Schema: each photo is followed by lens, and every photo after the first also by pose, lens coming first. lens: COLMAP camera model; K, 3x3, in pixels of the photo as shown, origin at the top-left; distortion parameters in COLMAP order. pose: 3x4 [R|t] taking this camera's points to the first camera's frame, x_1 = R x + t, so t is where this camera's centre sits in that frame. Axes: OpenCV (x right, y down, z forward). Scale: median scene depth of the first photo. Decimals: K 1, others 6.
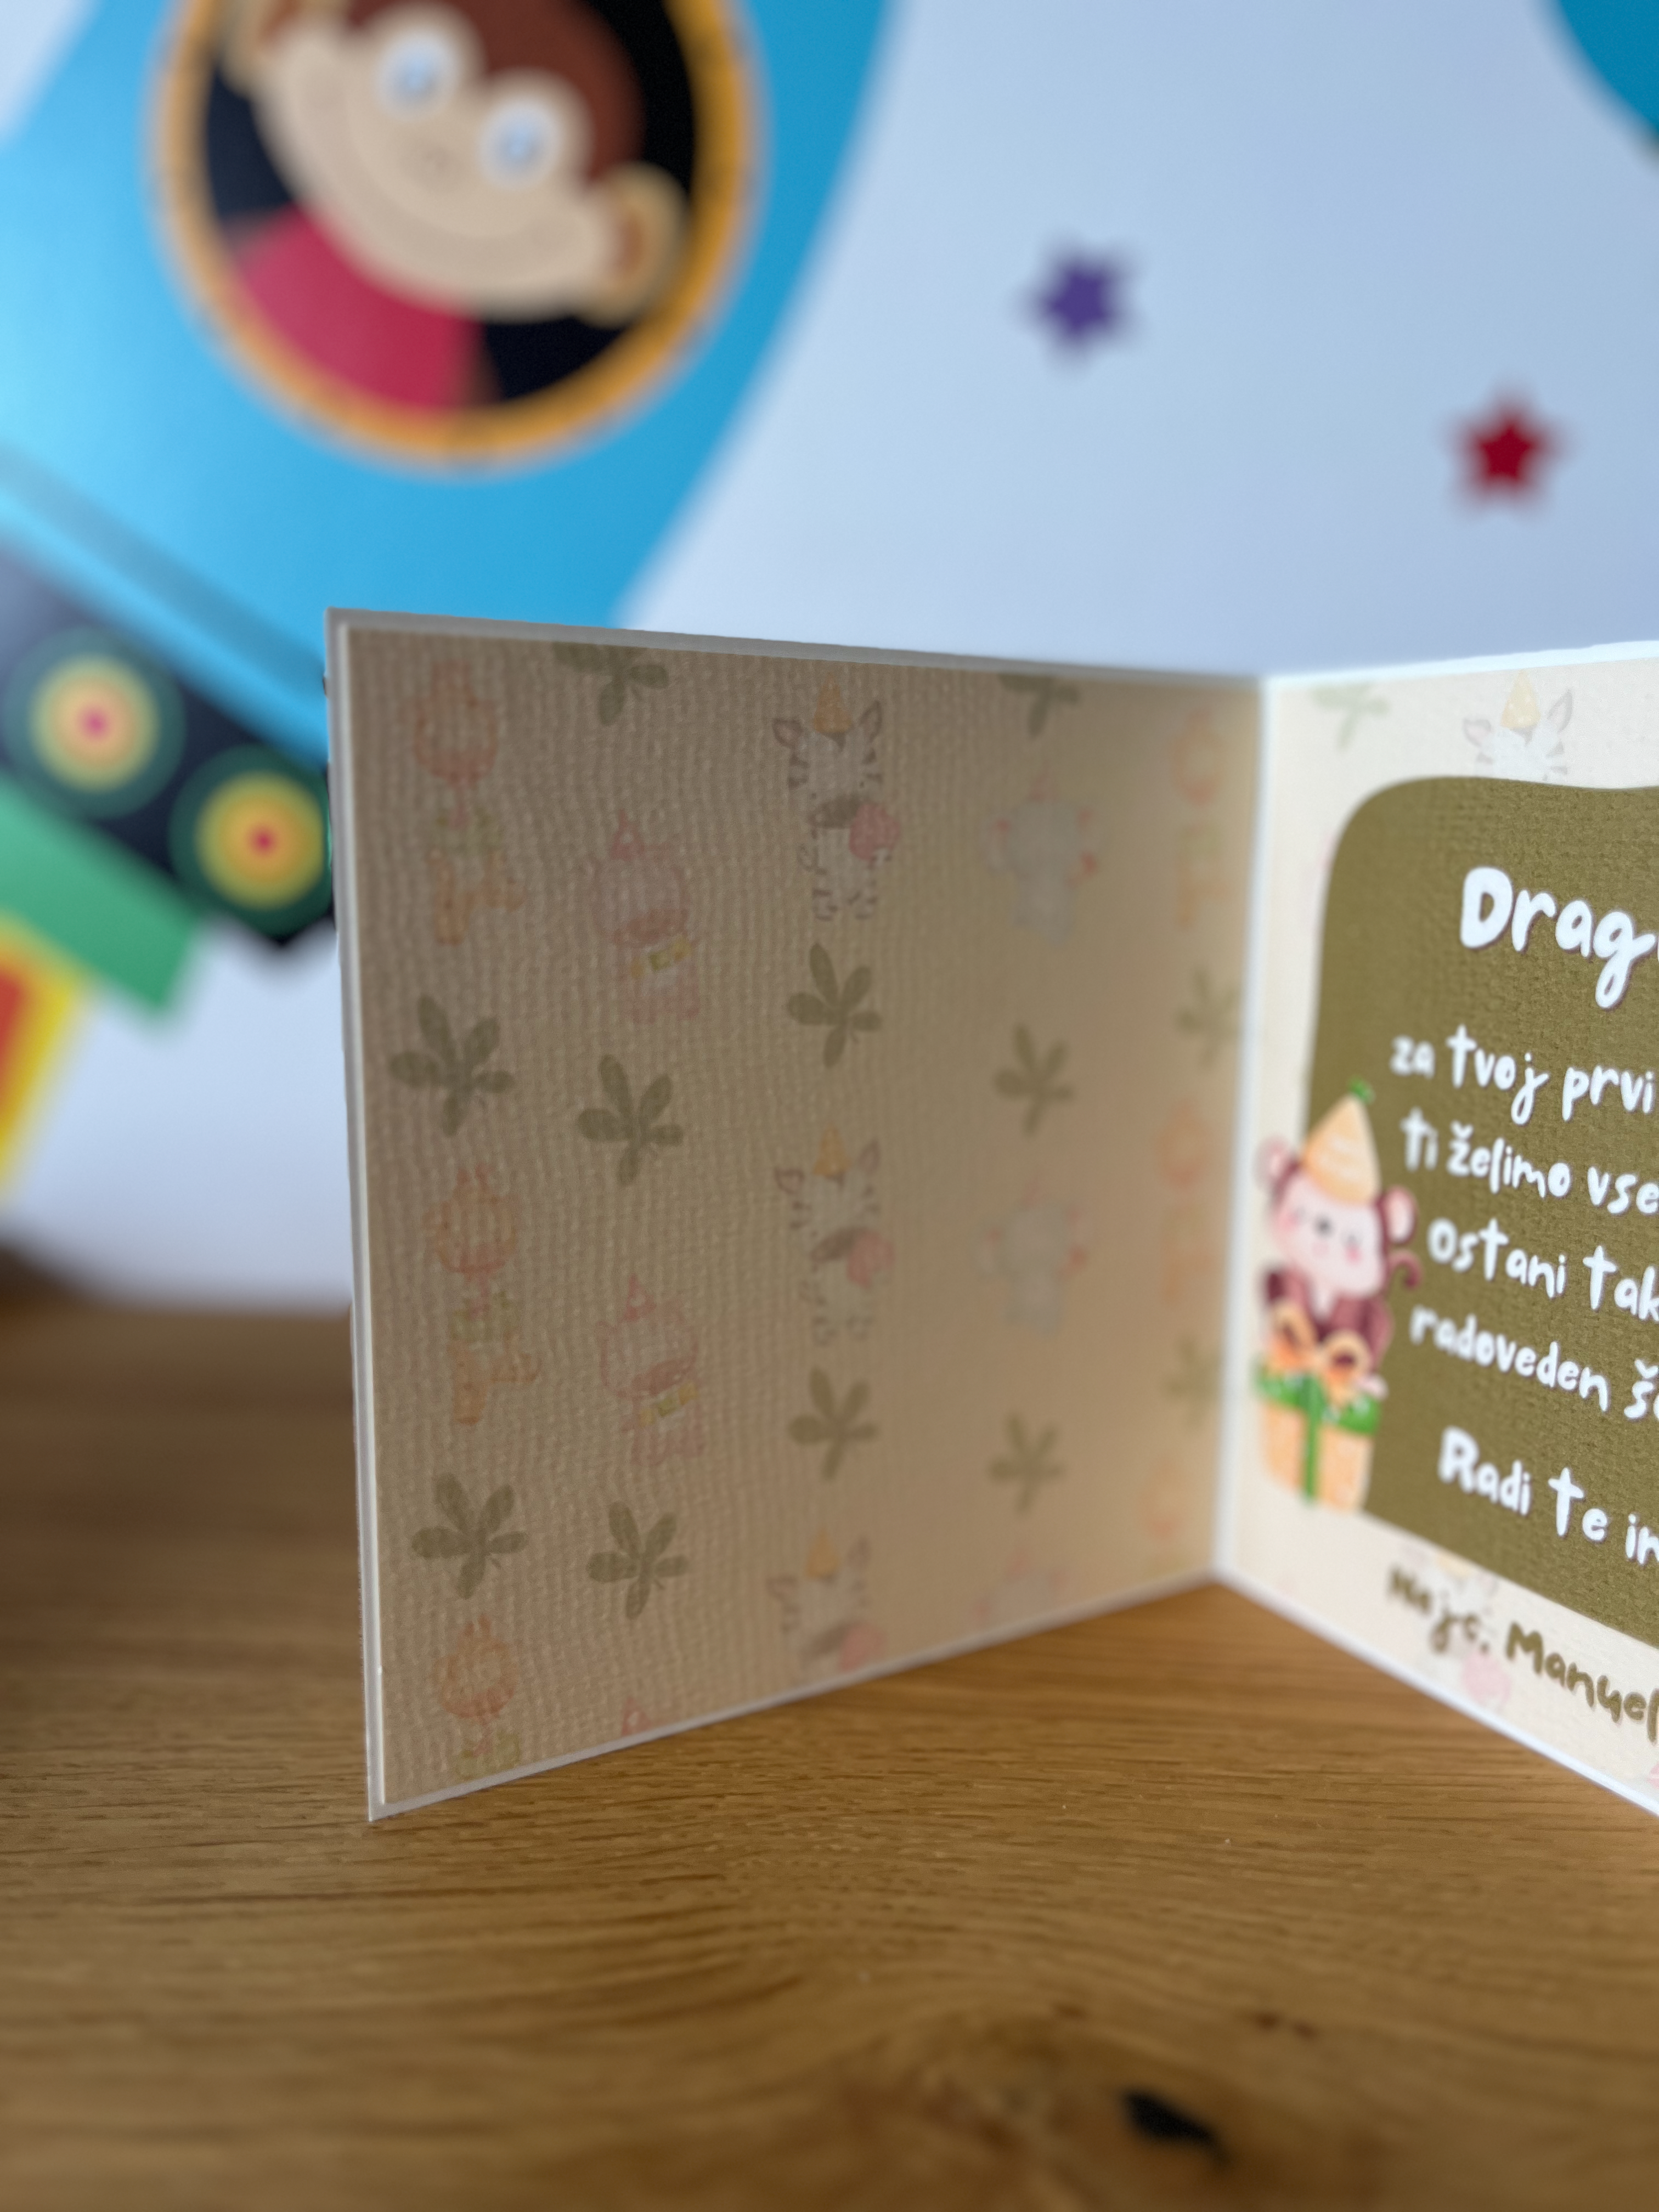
lens RADIAL K [[1692.6, 0, 829.5], [0, 1692.6, 1106.0], [0, 0, 1]] dist [0.055278, -0.110490]
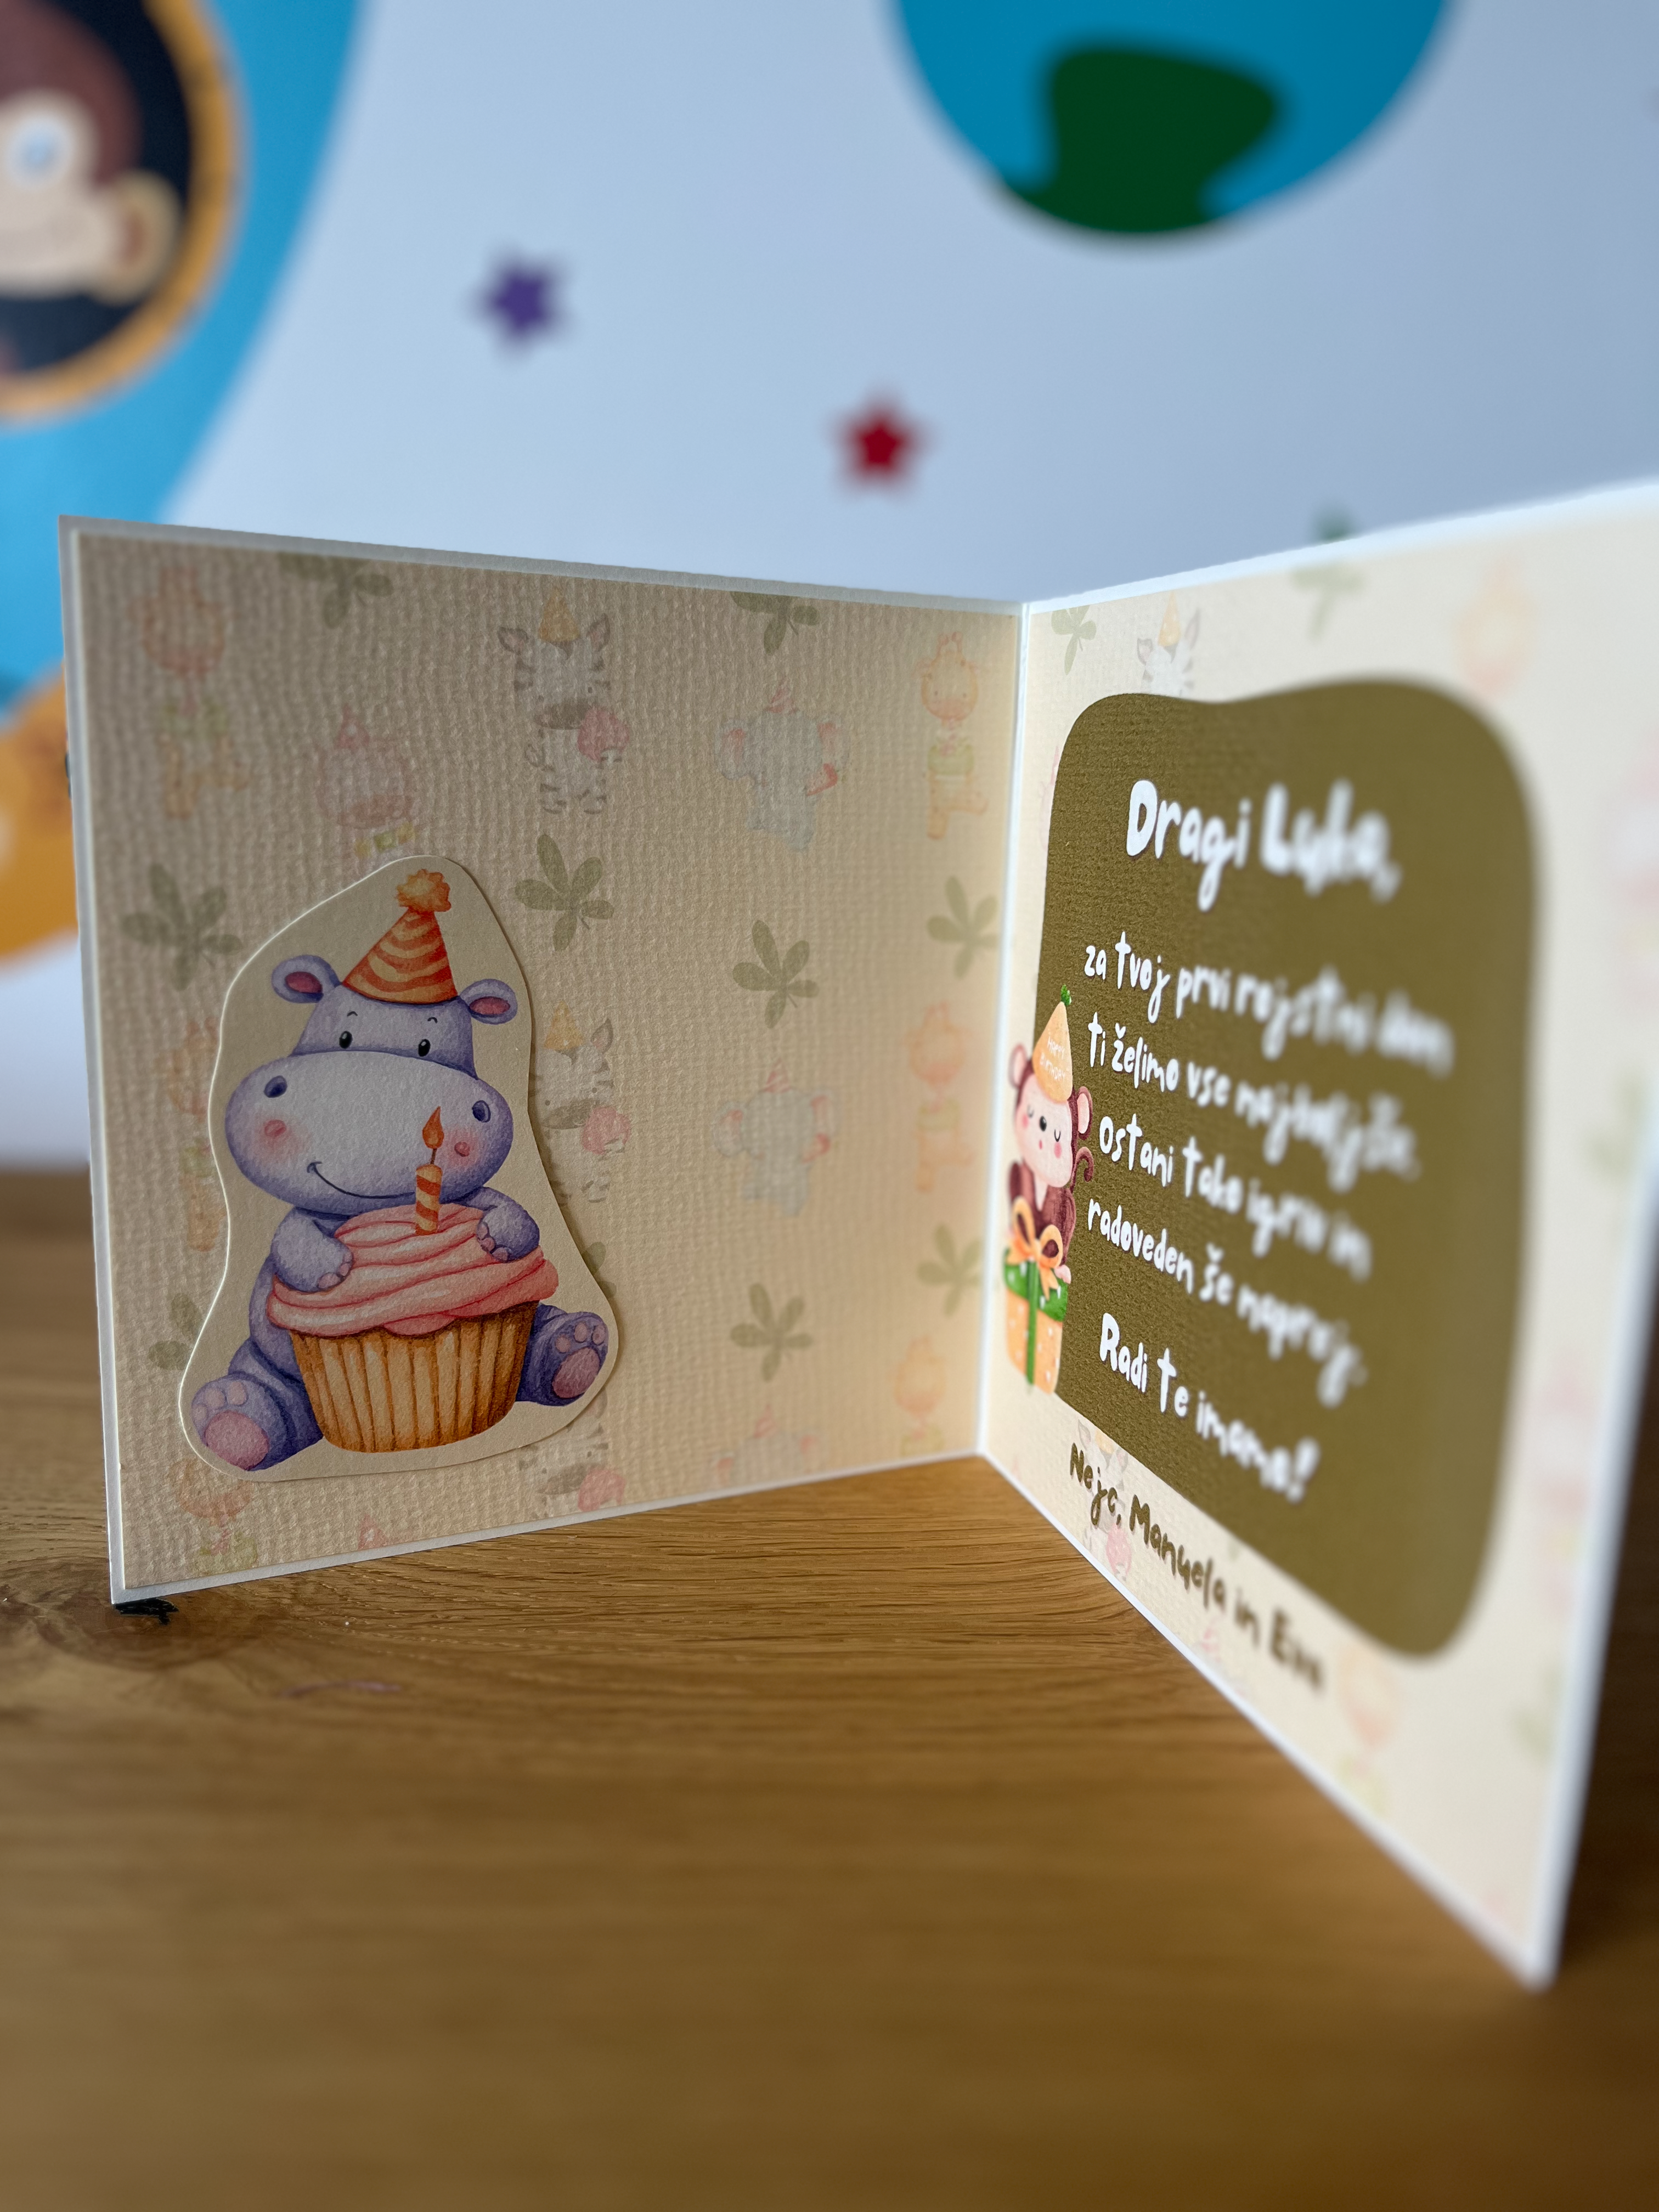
lens RADIAL K [[1692.6, 0, 829.5], [0, 1692.6, 1106.0], [0, 0, 1]] dist [0.055278, -0.110490]
pose [[0.997506, 0.009039, 0.070007, 0.446379], [-0.010927, 0.999586, 0.026631, 0.079549], [-0.069738, -0.027329, 0.997191, -0.326135]]
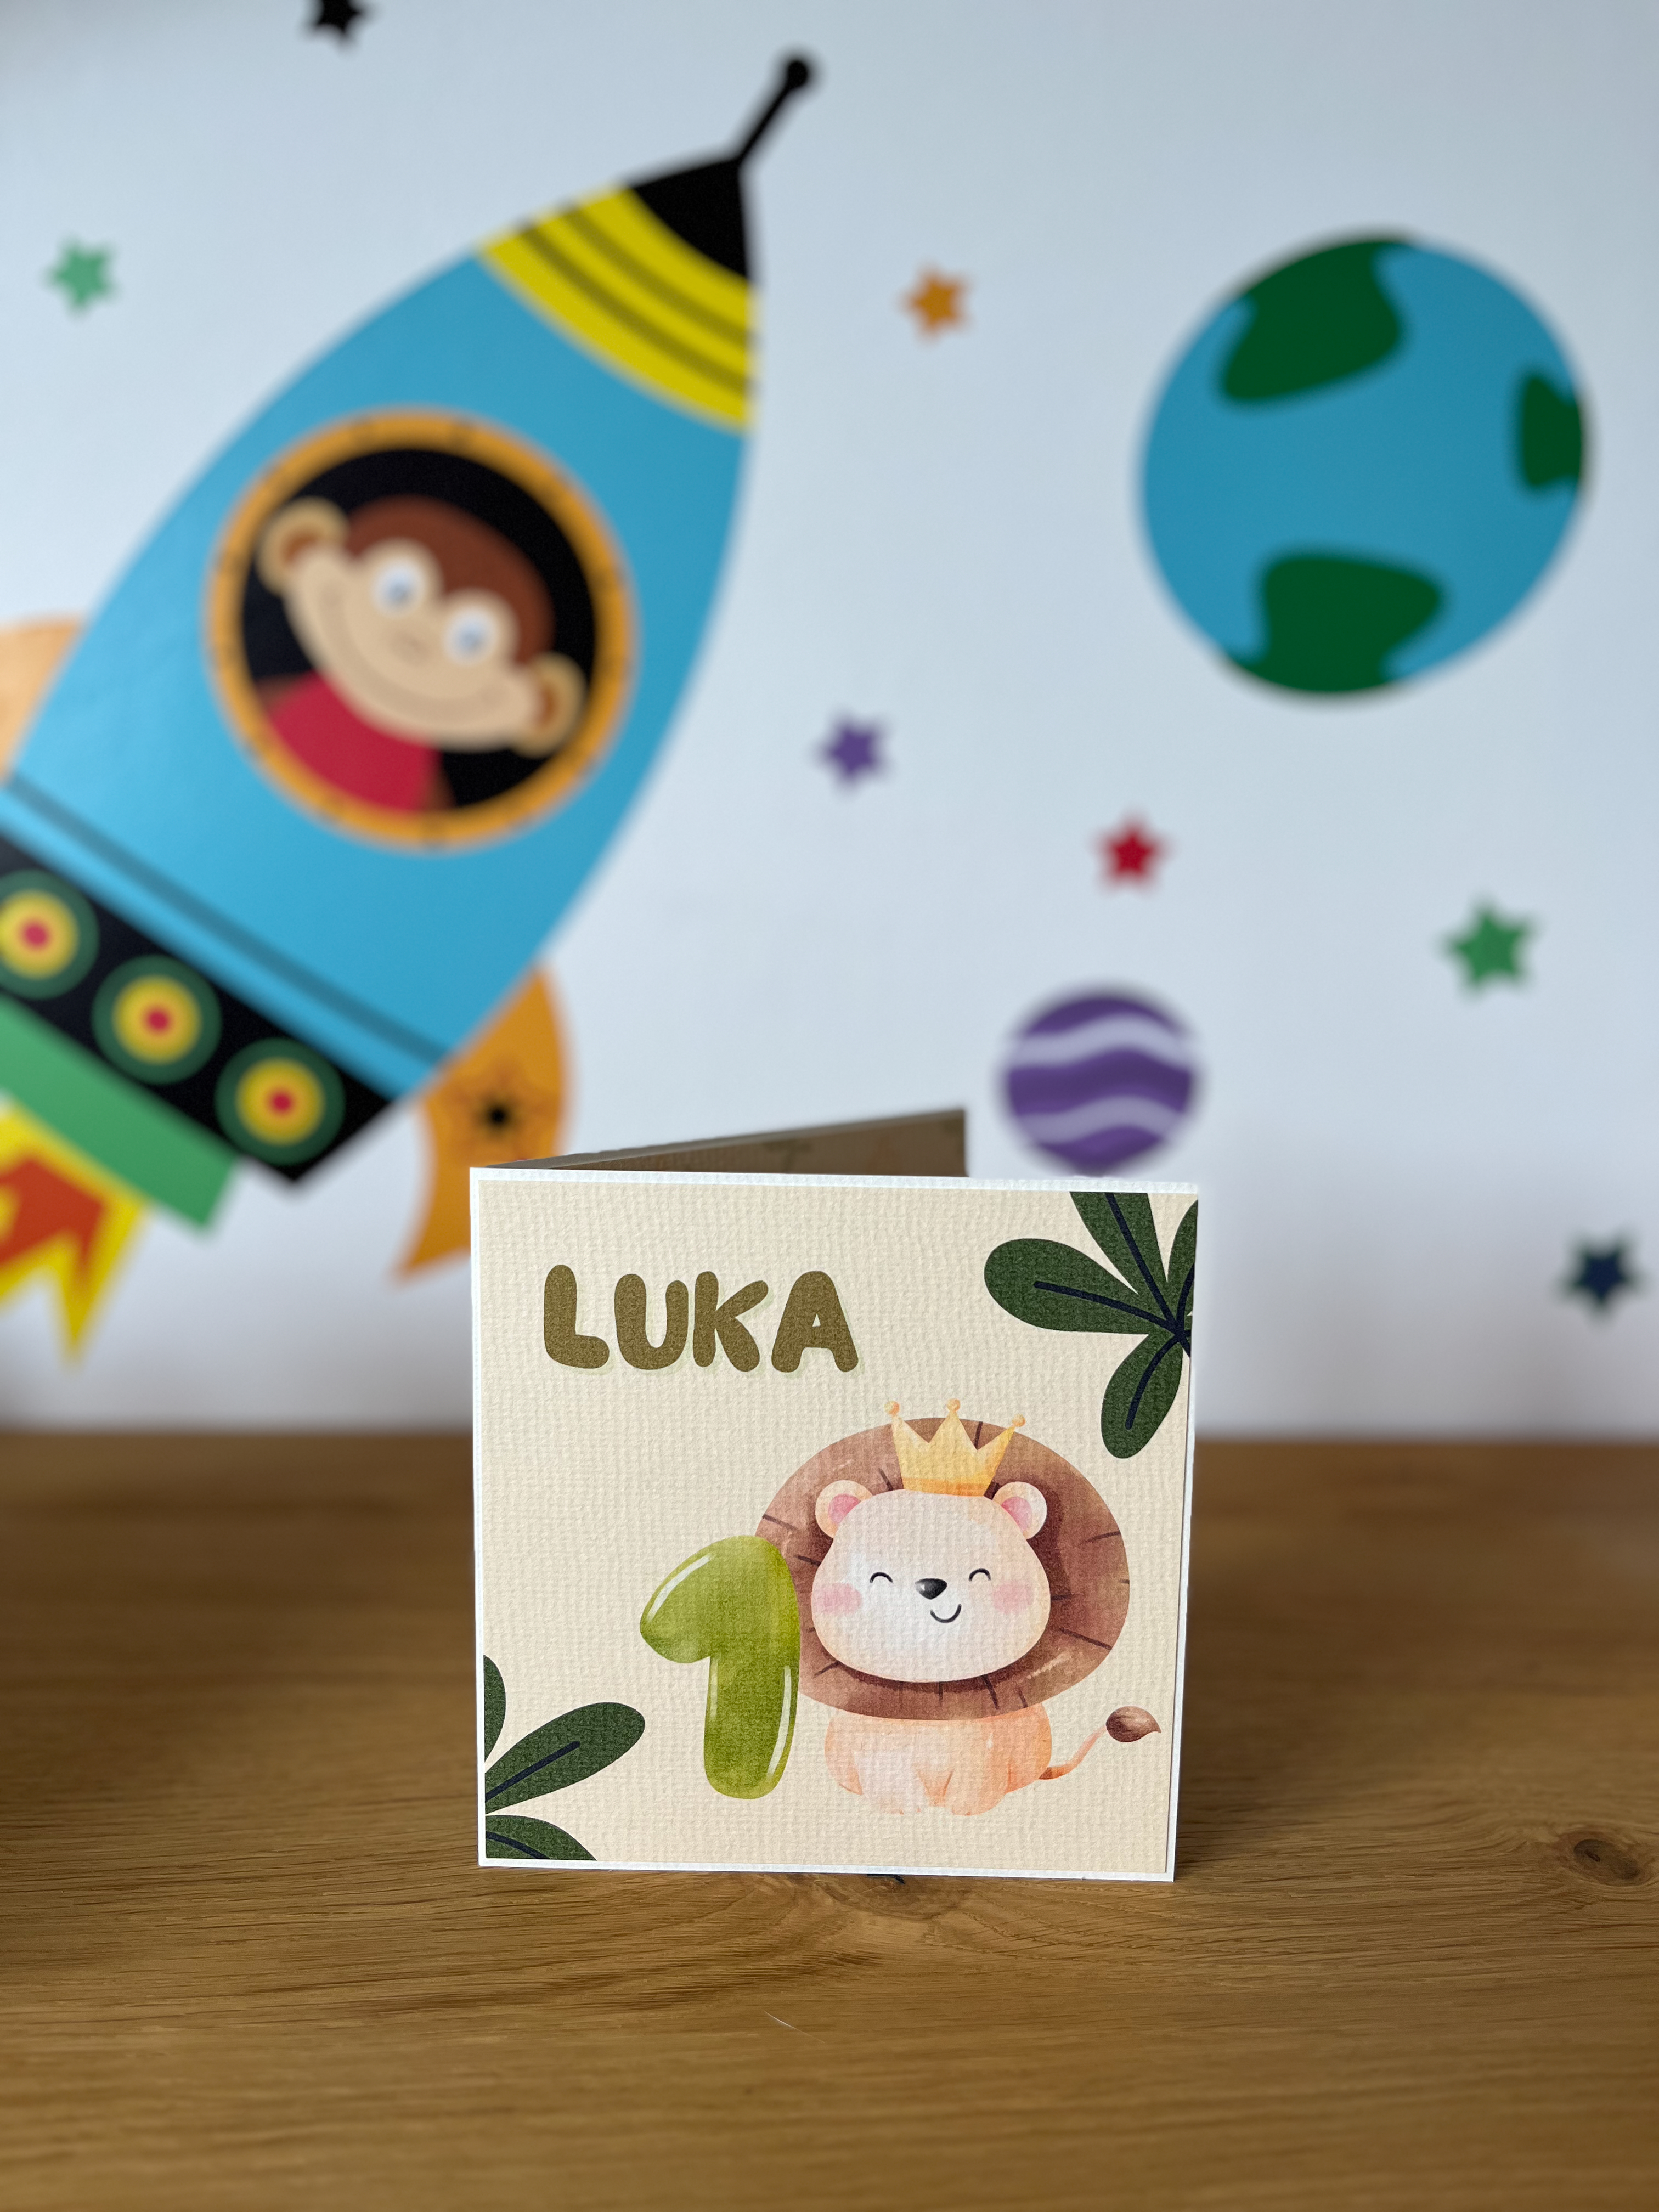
lens RADIAL K [[1689.1, 0, 829.5], [0, 1689.1, 1106.0], [0, 0, 1]] dist [0.008012, -0.001142]
pose [[0.994209, -0.007519, 0.107203, -0.054850], [0.009048, 0.999864, -0.013786, -0.220915], [-0.107084, 0.014676, 0.994142, -0.743165]]
